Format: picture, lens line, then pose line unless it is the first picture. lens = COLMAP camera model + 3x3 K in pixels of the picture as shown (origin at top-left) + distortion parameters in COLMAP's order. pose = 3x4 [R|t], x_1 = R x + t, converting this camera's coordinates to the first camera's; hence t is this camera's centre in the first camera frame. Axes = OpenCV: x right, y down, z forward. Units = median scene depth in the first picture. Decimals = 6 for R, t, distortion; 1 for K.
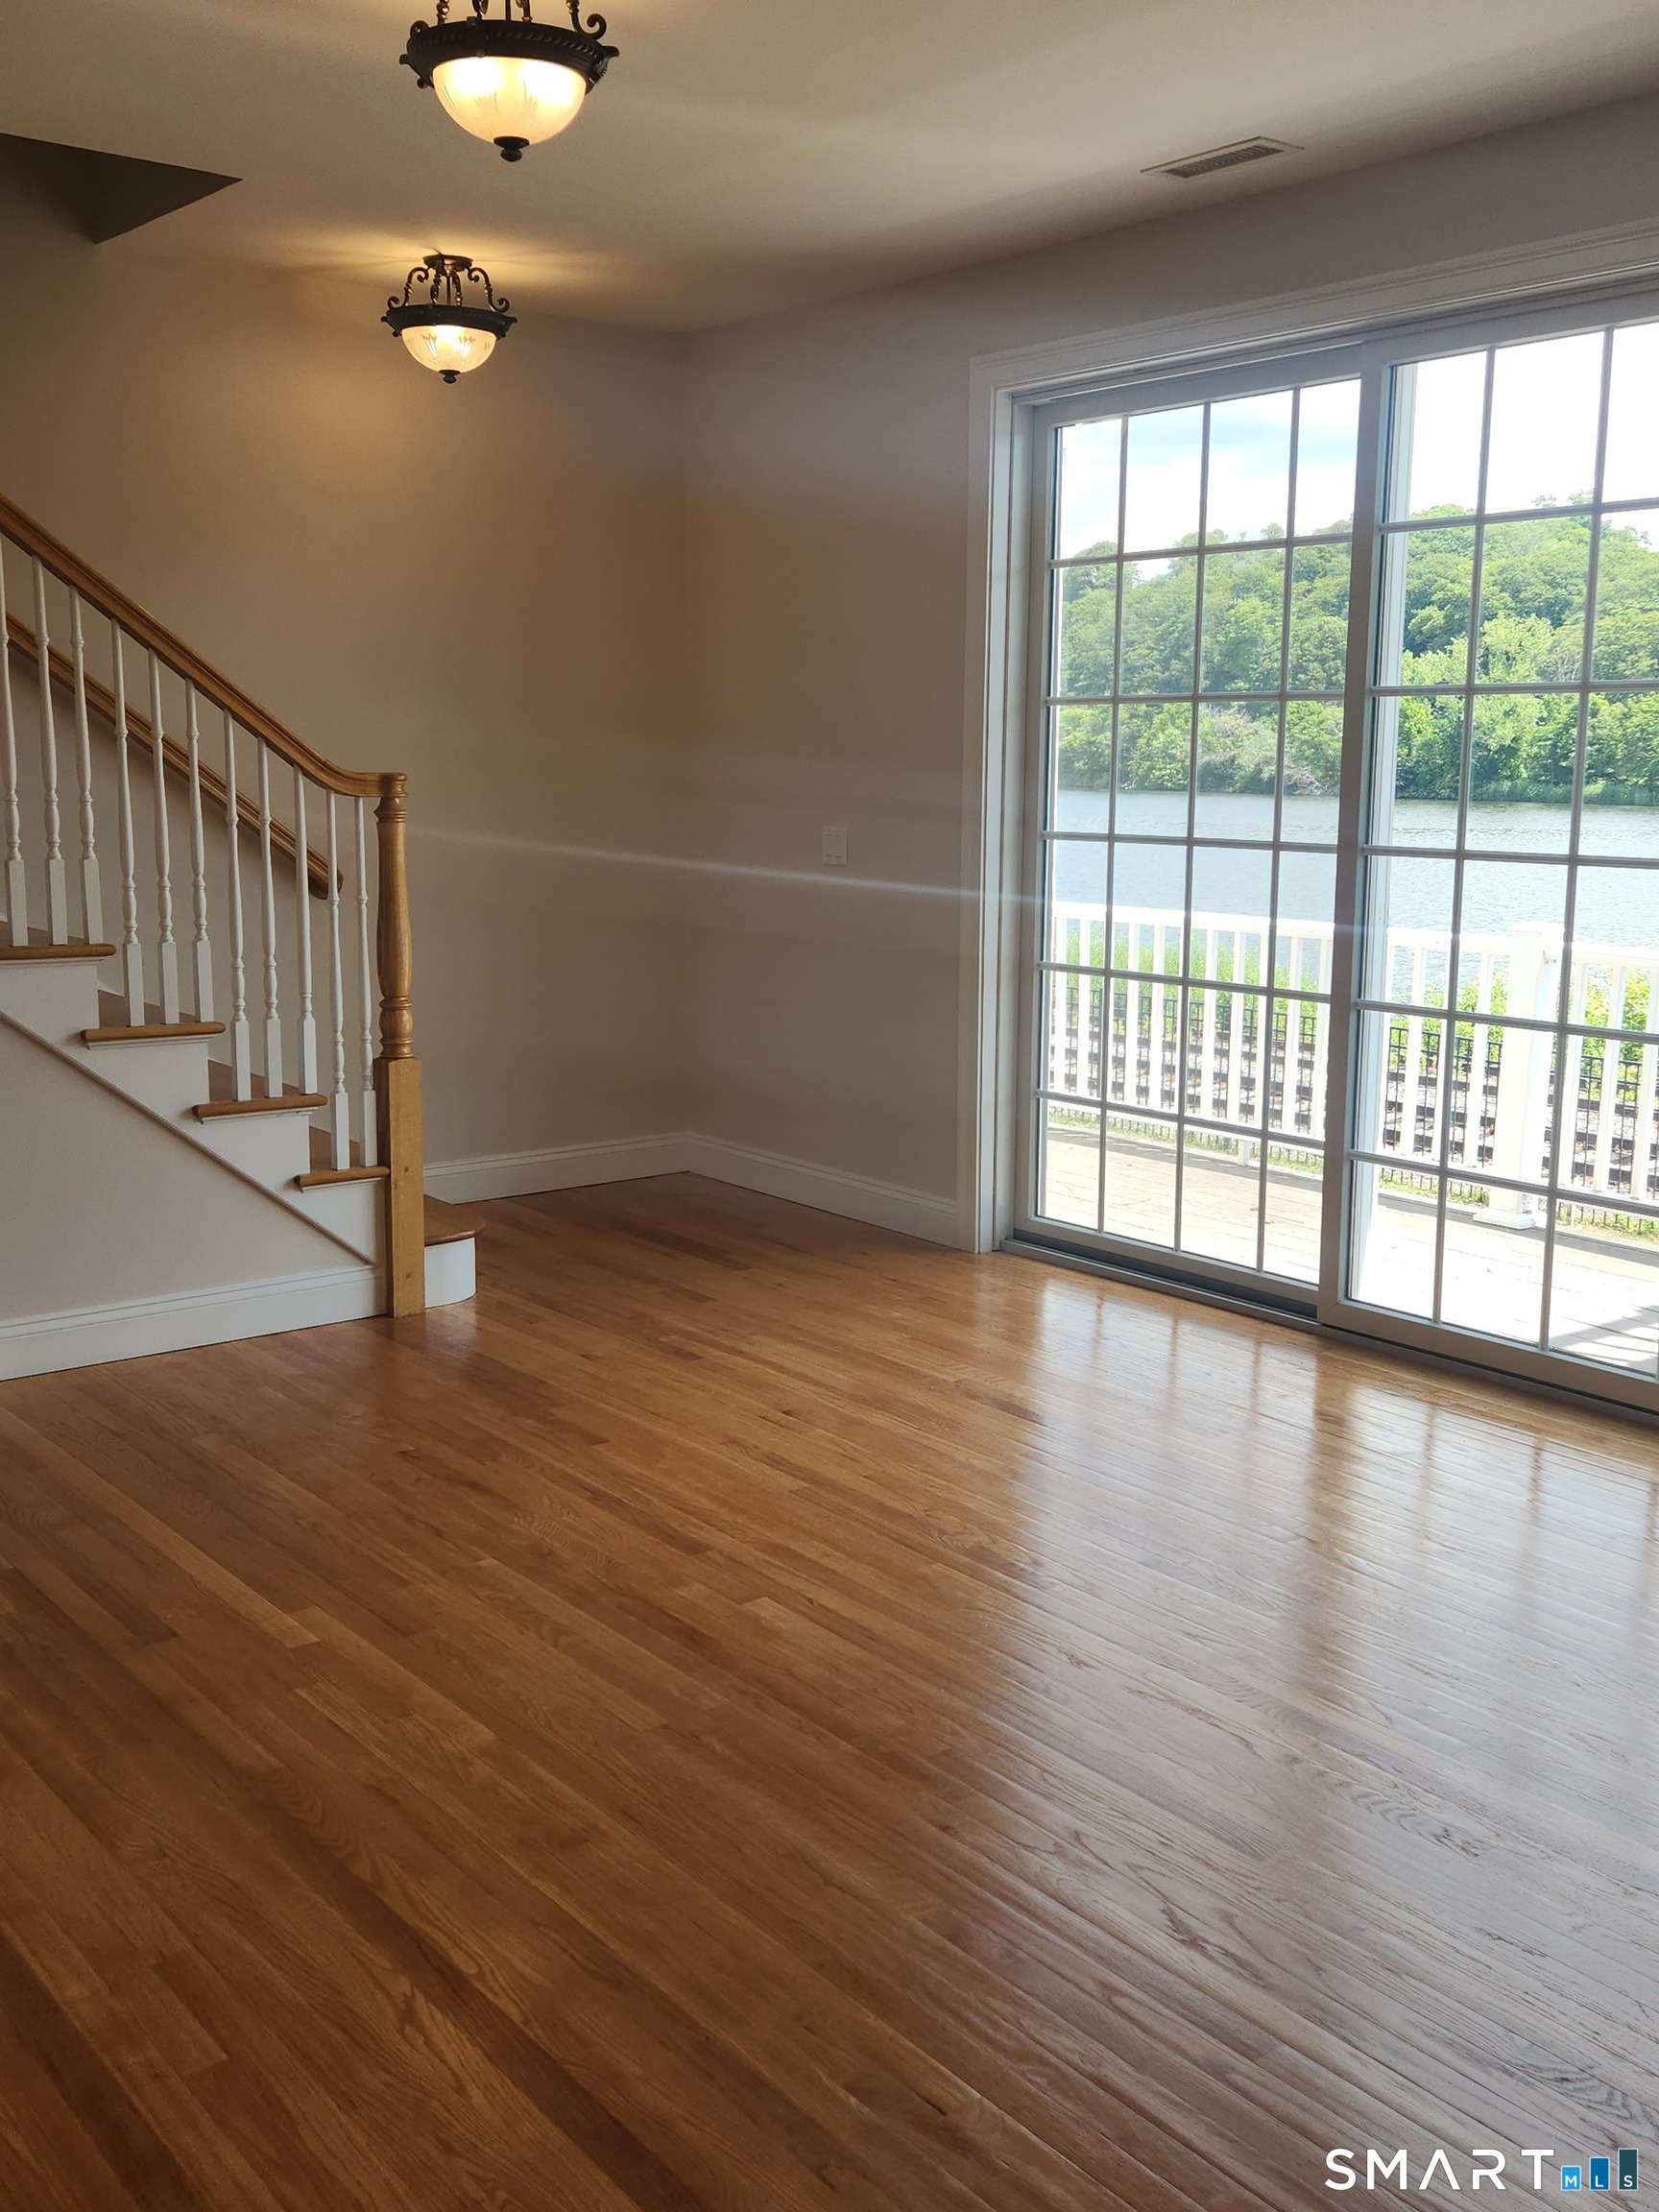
lens RADIAL K [[2120.0, 0, 819.1], [0, 2120.0, 1079.0], [0, 0, 1]] dist [0.105092, -0.116410]
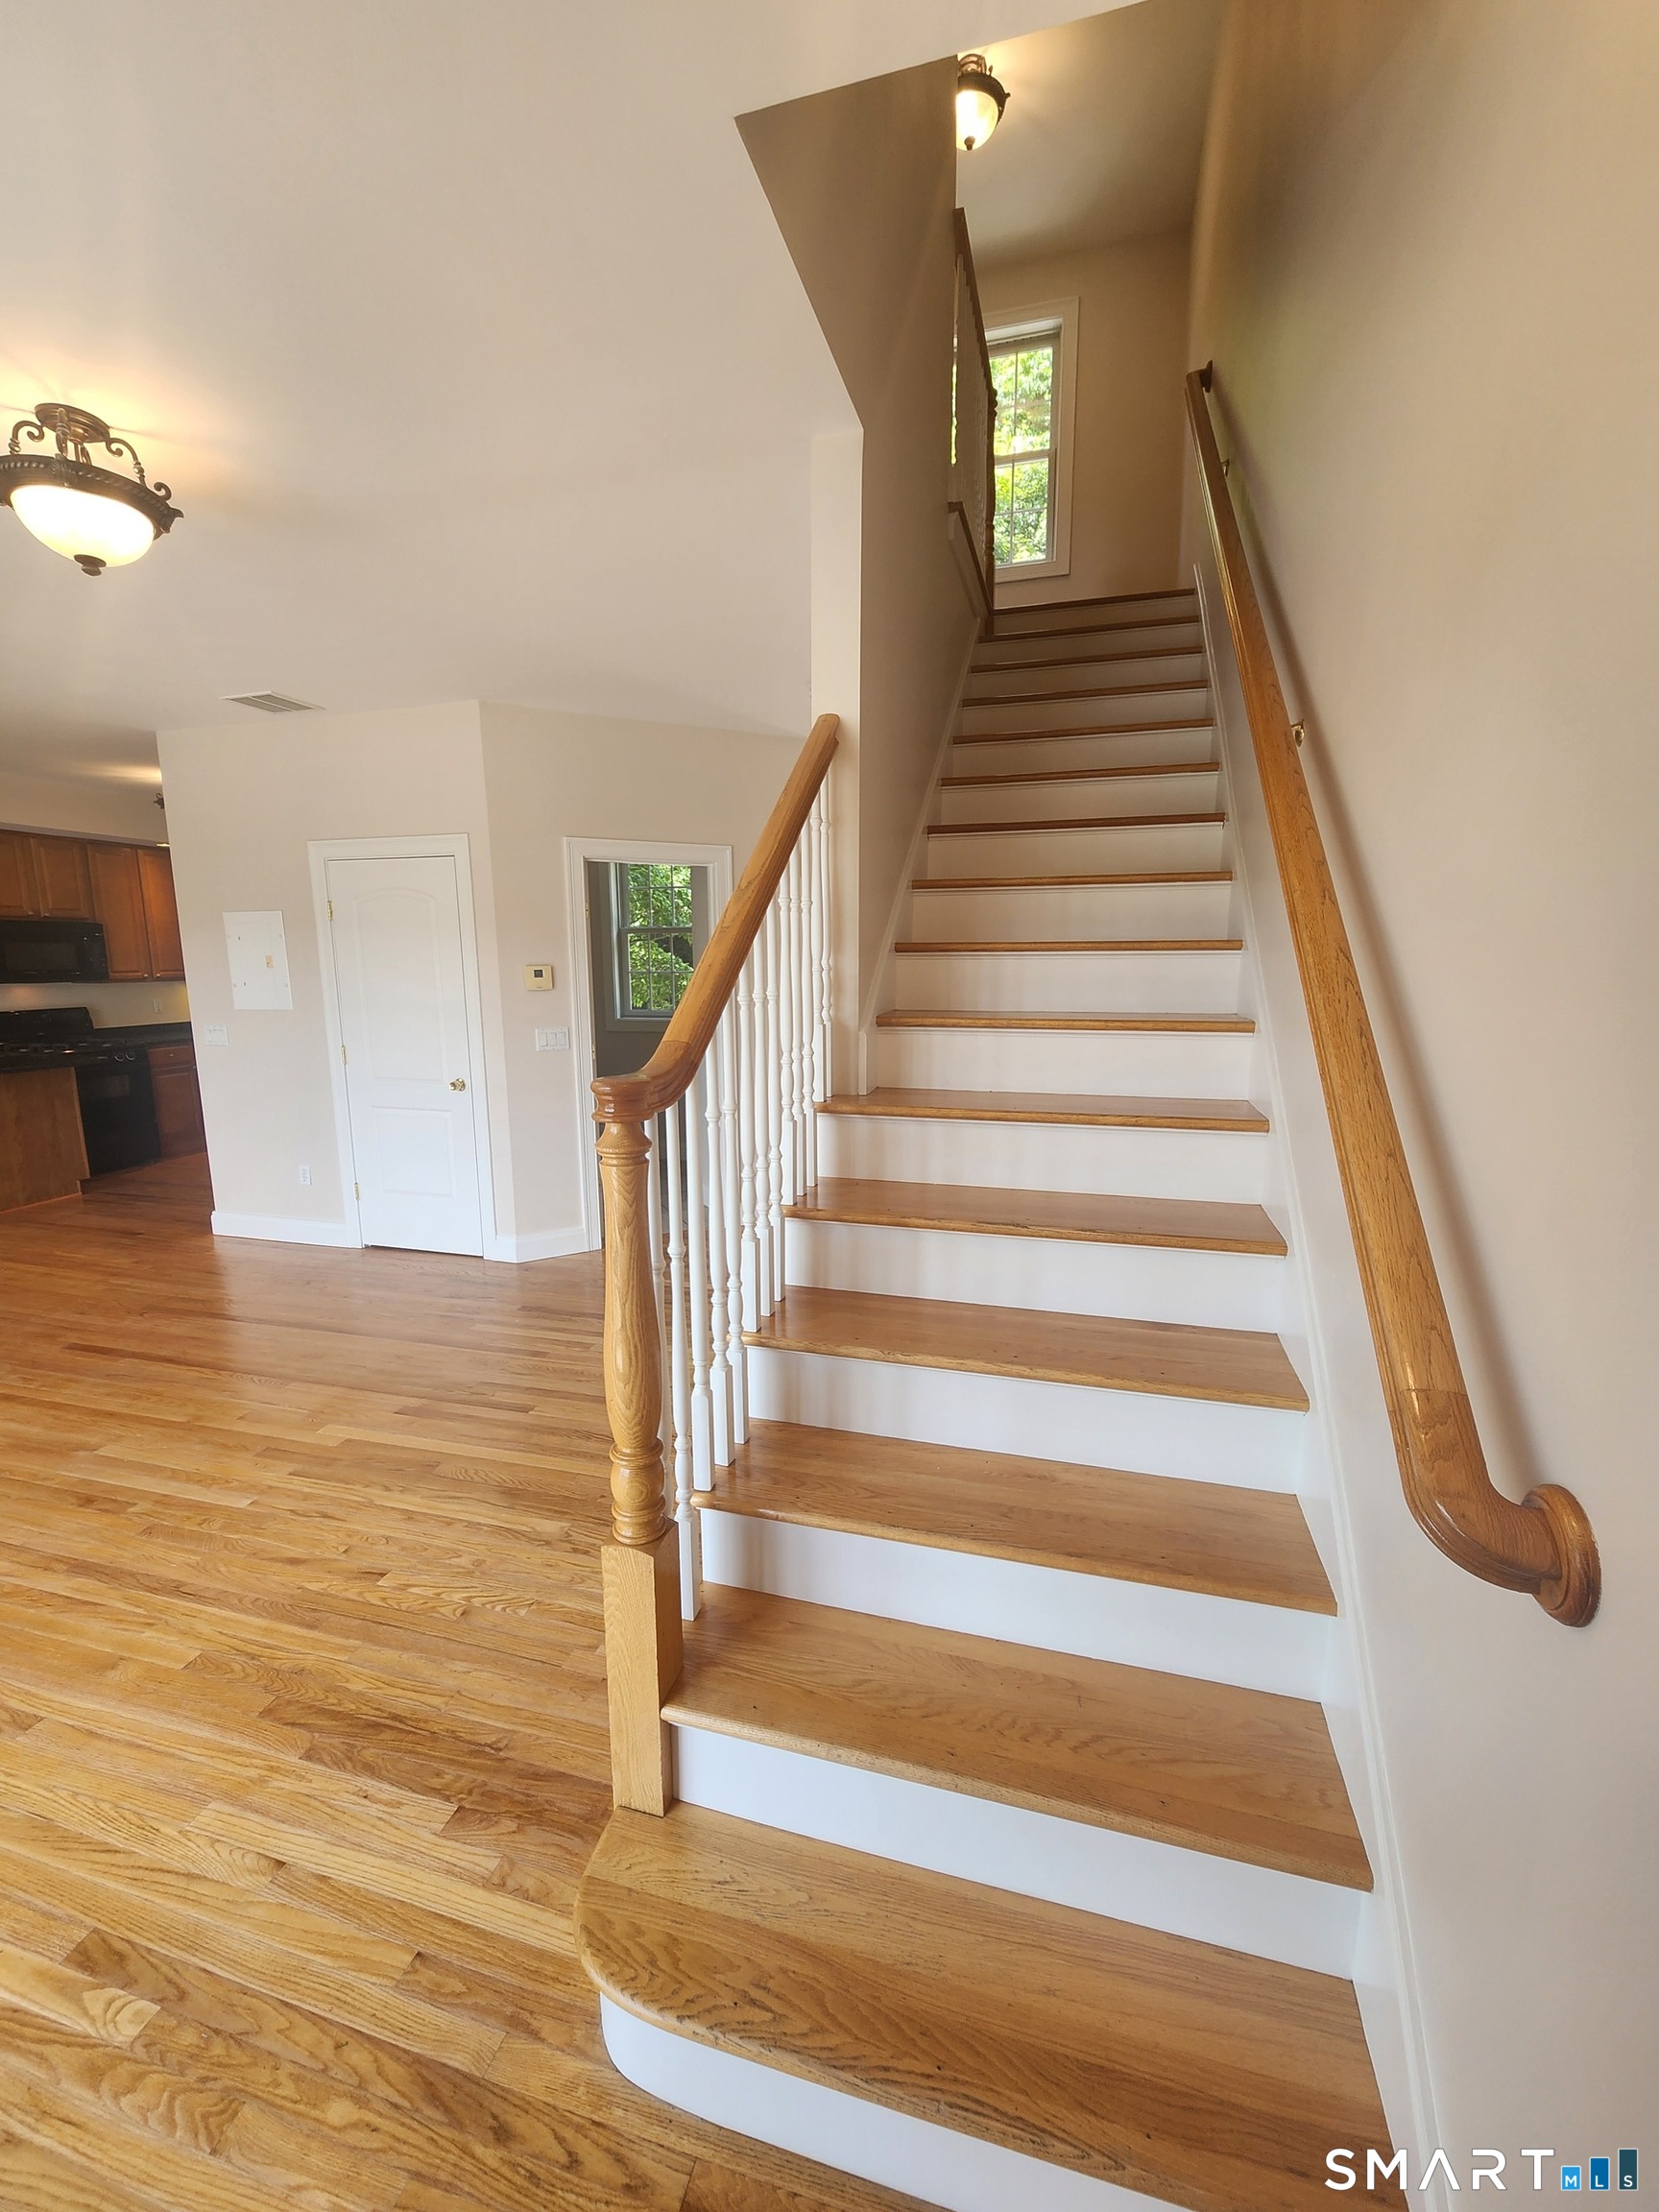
lens RADIAL K [[913.7, 0, 829.5], [0, 913.7, 1106.0], [0, 0, 1]] dist [-0.000459, -0.000075]
pose [[-0.812013, 0.094342, -0.575964, -0.104866], [-0.091739, 0.953950, 0.285592, -0.208822], [0.576384, 0.284743, -0.765965, 1.227861]]
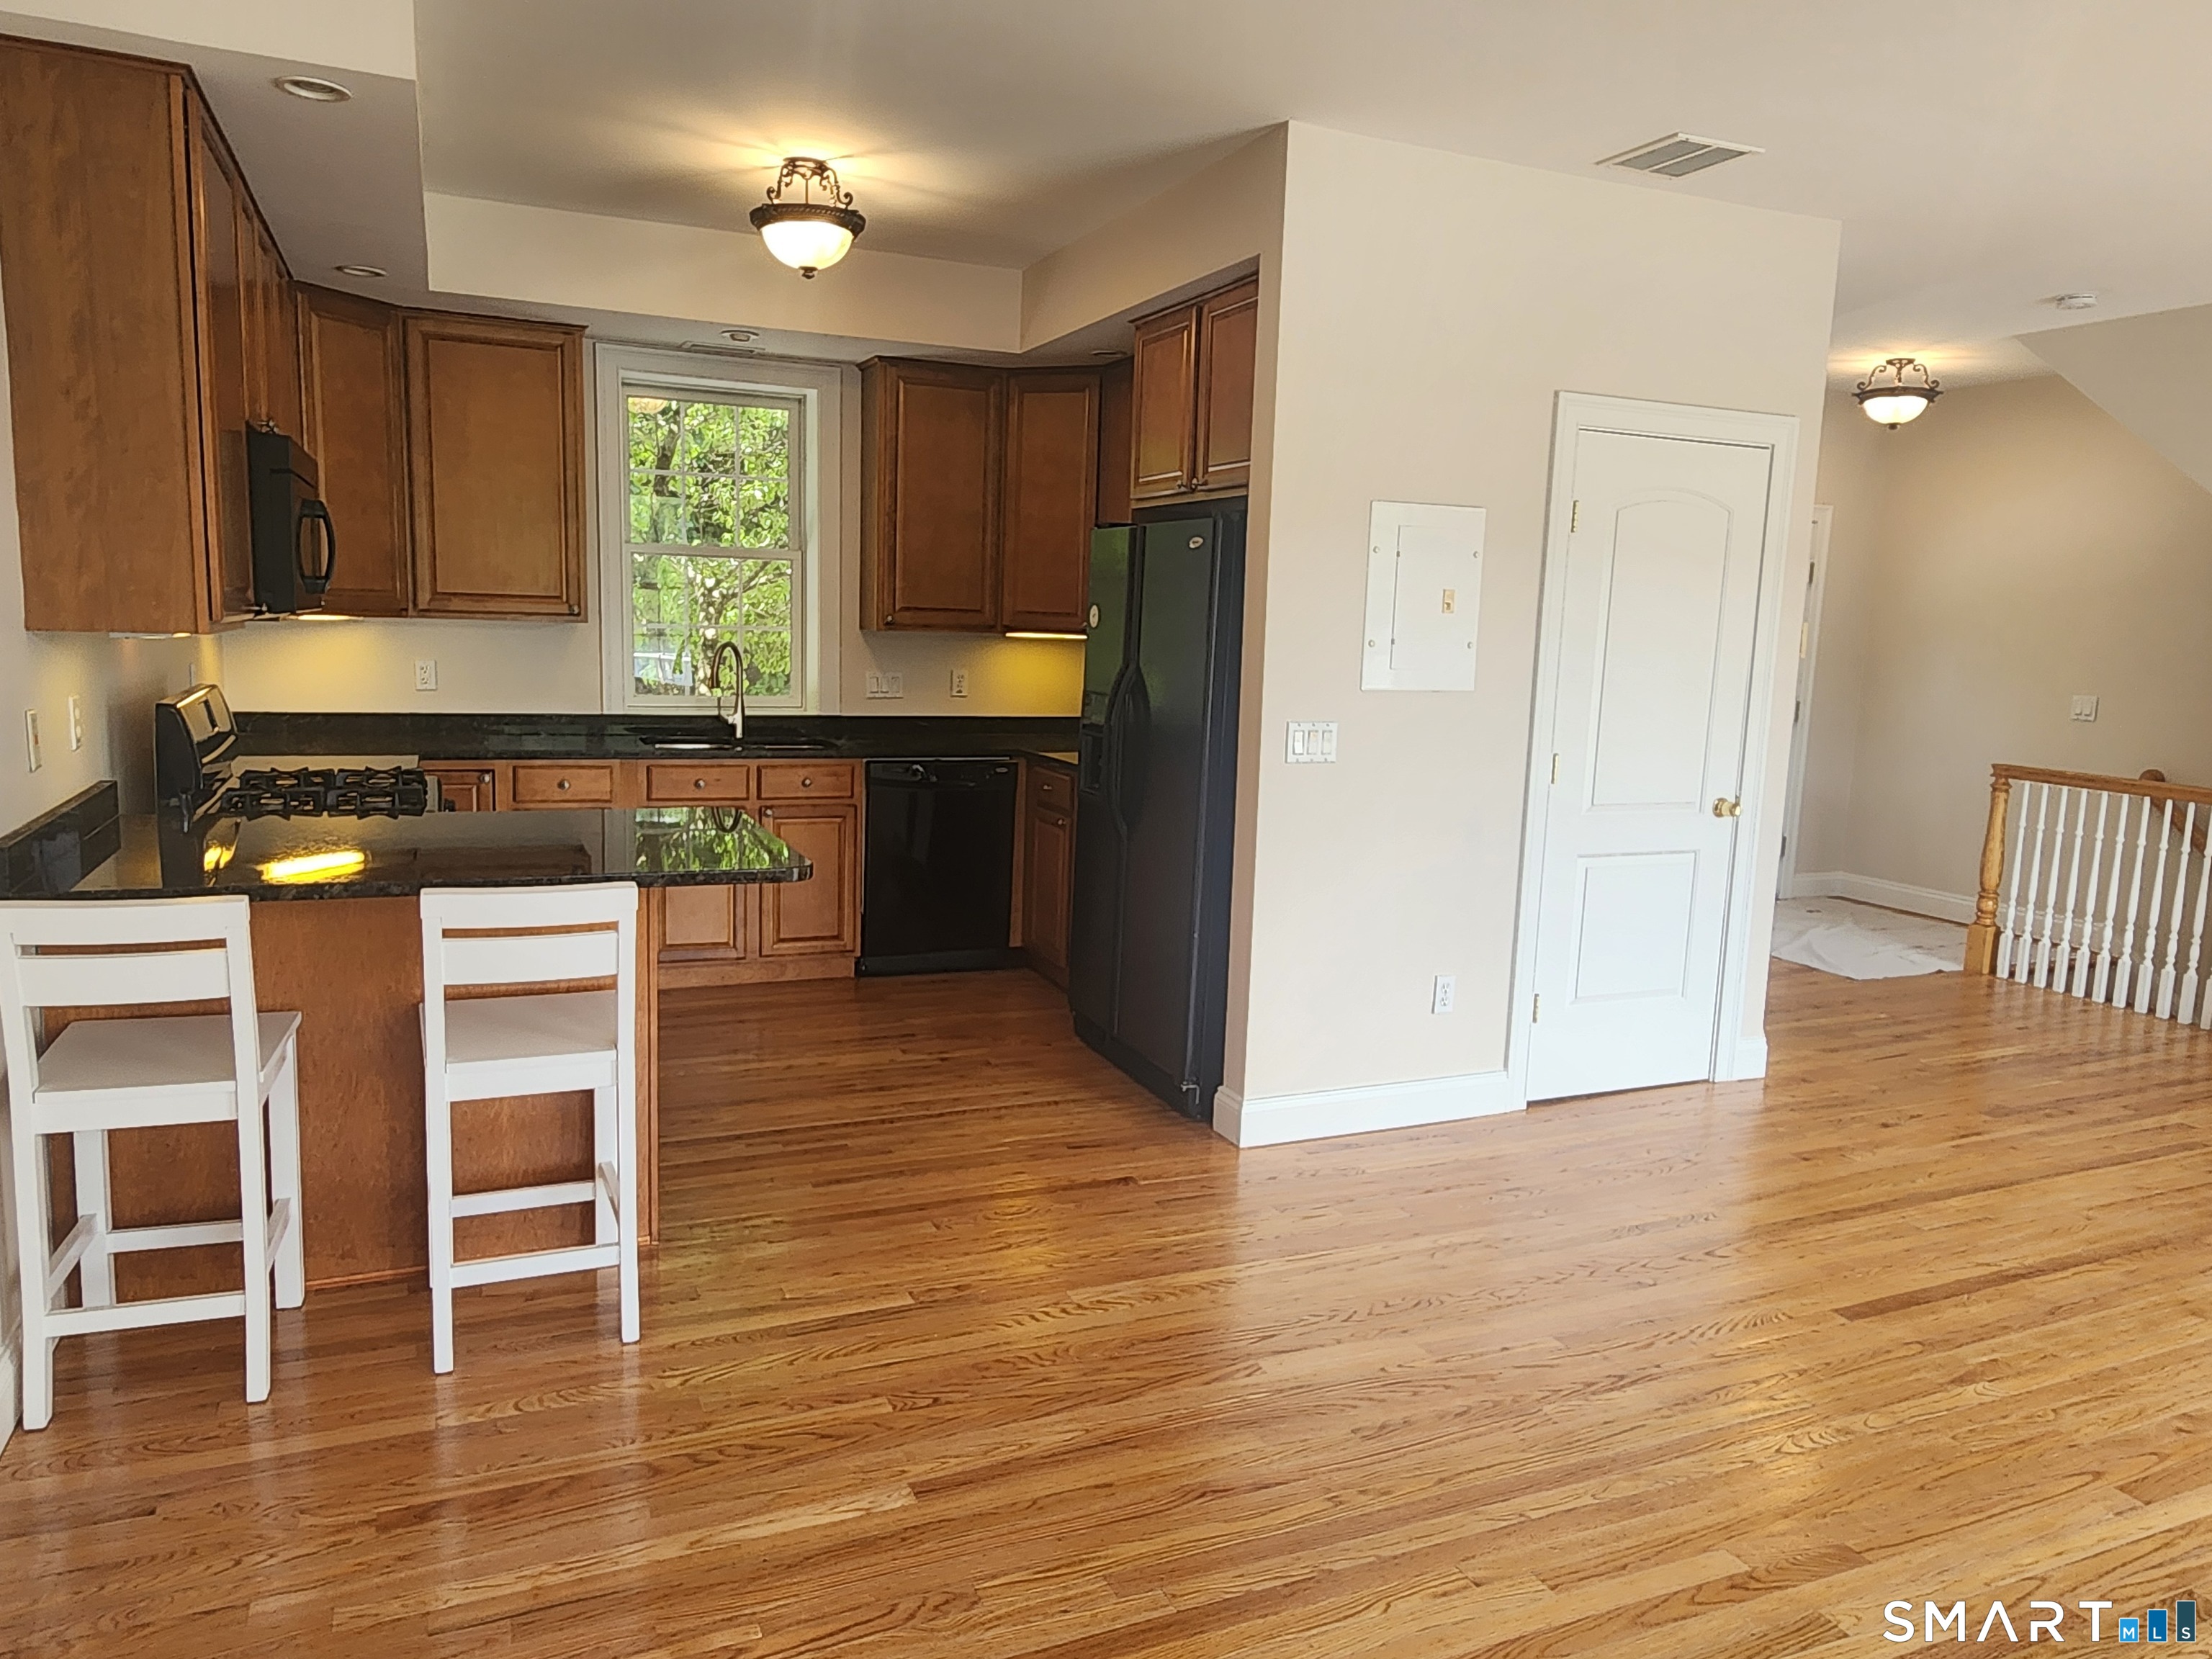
lens RADIAL K [[1487.4, 0, 1106.0], [0, 1487.4, 829.5], [0, 0, 1]] dist [0.008771, -0.000570]
pose [[-0.252078, 0.127921, -0.959215, 0.627346], [-0.188144, 0.965831, 0.178246, -0.026792], [0.949241, 0.225403, -0.219397, 0.206208]]
